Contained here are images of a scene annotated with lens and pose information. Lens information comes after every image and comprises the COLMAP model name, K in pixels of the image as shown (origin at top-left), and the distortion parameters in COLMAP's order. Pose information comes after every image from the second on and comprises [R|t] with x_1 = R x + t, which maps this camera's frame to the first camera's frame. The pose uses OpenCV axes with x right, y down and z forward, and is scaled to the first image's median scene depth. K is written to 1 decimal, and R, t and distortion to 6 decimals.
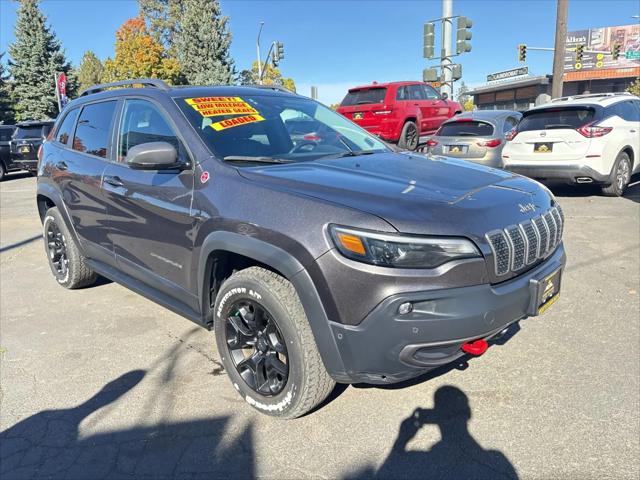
lens RADIAL K [[462.1, 0, 320.0], [0, 462.1, 240.0], [0, 0, 1]] dist [0.030922, -0.022769]
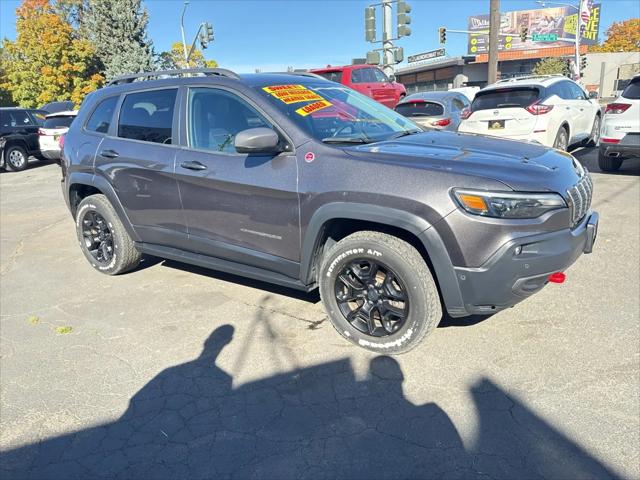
lens RADIAL K [[462.1, 0, 320.0], [0, 462.1, 240.0], [0, 0, 1]] dist [0.030922, -0.022769]
pose [[0.986126, -0.064880, 0.152797, -0.126146], [0.059501, 0.997446, 0.039520, 0.008041], [-0.154971, -0.029880, 0.987467, -0.044463]]
